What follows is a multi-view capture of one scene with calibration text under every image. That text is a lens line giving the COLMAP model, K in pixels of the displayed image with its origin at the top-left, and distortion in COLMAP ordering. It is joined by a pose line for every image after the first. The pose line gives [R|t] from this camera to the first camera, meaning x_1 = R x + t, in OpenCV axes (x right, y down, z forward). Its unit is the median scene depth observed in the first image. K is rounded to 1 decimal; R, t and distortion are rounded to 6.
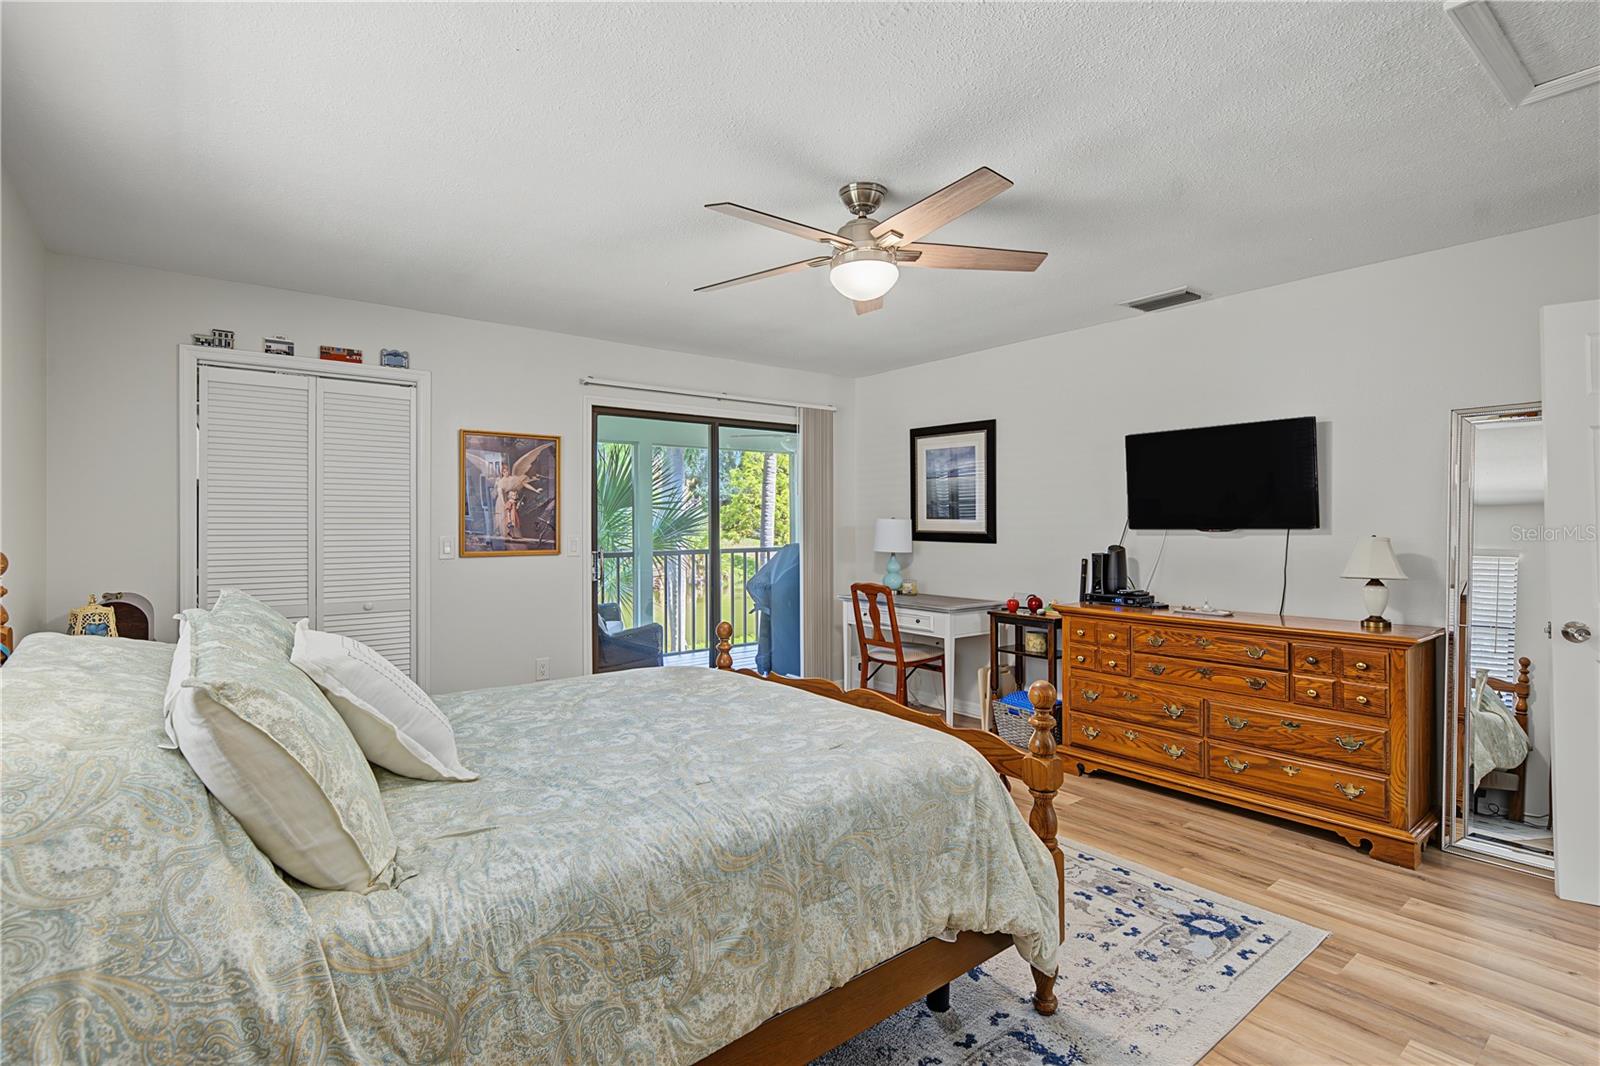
lens RADIAL K [[769.2, 0, 788.2], [0, 769.2, 526.4], [0, 0, 1]] dist [0.007715, -0.002328]
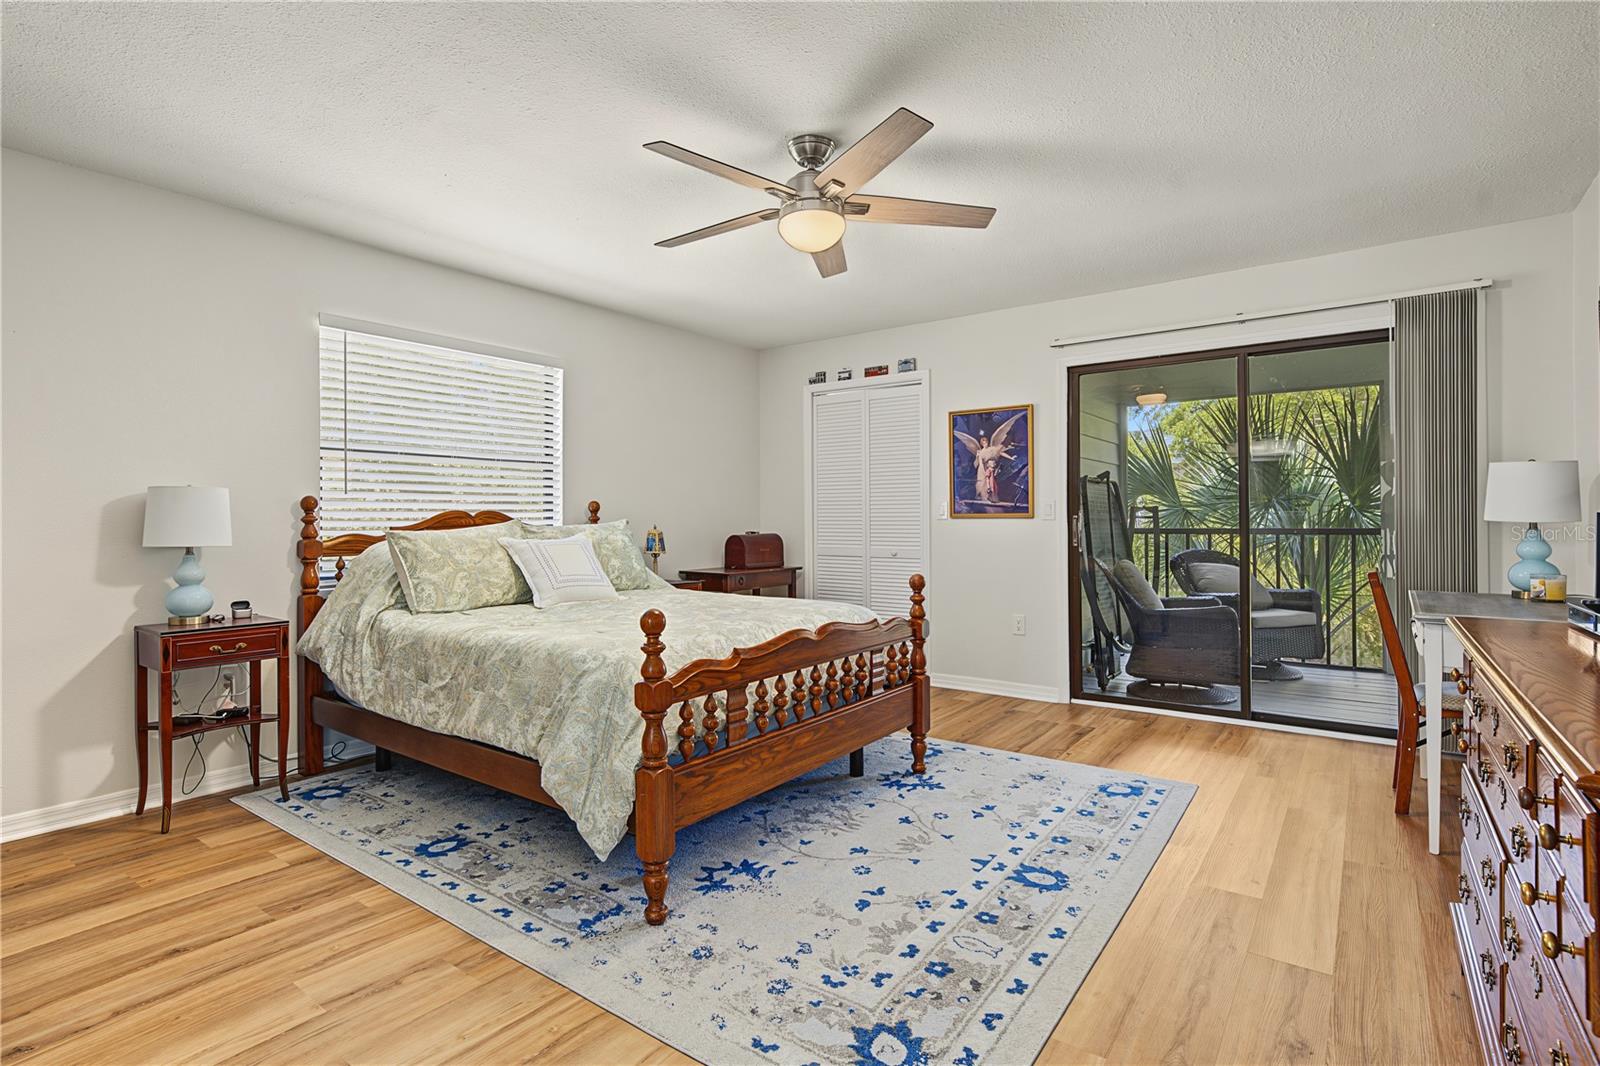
lens RADIAL K [[769.2, 0, 787.4], [0, 769.2, 526.8], [0, 0, 1]] dist [0.007715, -0.002328]
pose [[0.266346, 0.014687, -0.963766, 0.723624], [-0.000622, 0.999886, 0.015066, 0.038631], [0.963877, -0.003414, 0.266325, 0.467780]]
